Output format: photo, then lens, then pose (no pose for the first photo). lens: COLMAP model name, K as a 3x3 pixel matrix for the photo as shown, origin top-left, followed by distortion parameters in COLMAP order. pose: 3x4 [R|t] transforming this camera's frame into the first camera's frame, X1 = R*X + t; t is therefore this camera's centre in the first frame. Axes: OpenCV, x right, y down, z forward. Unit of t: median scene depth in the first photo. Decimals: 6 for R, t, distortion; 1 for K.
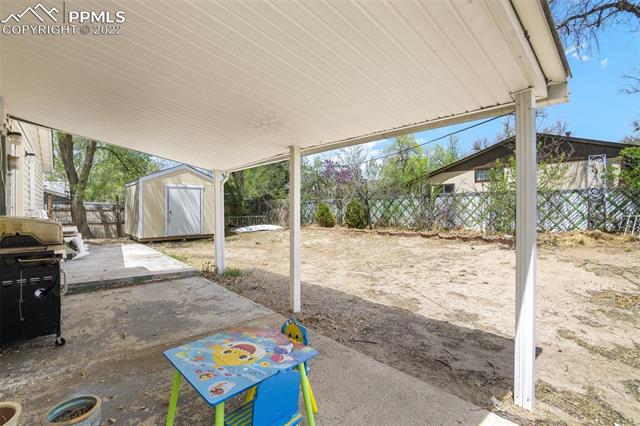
lens RADIAL K [[286.7, 0, 320.3], [0, 286.7, 210.8], [0, 0, 1]] dist [-0.015511, -0.000048]
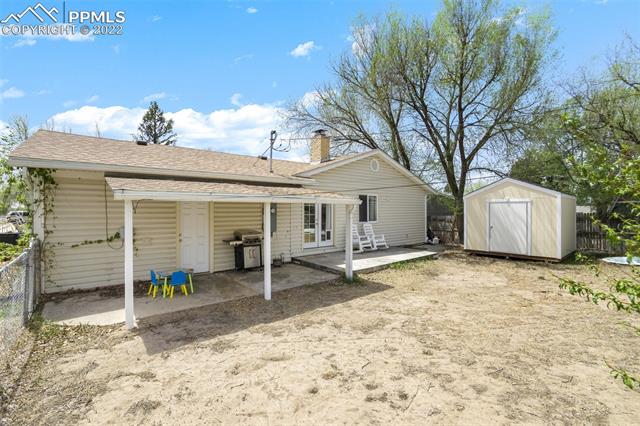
lens RADIAL K [[286.7, 0, 320.2], [0, 286.7, 210.5], [0, 0, 1]] dist [-0.015511, -0.000048]
pose [[-0.049862, 0.004706, -0.998745, 0.500599], [-0.008984, 0.999946, 0.005160, -0.054241], [0.998716, 0.009230, -0.049817, 0.446836]]
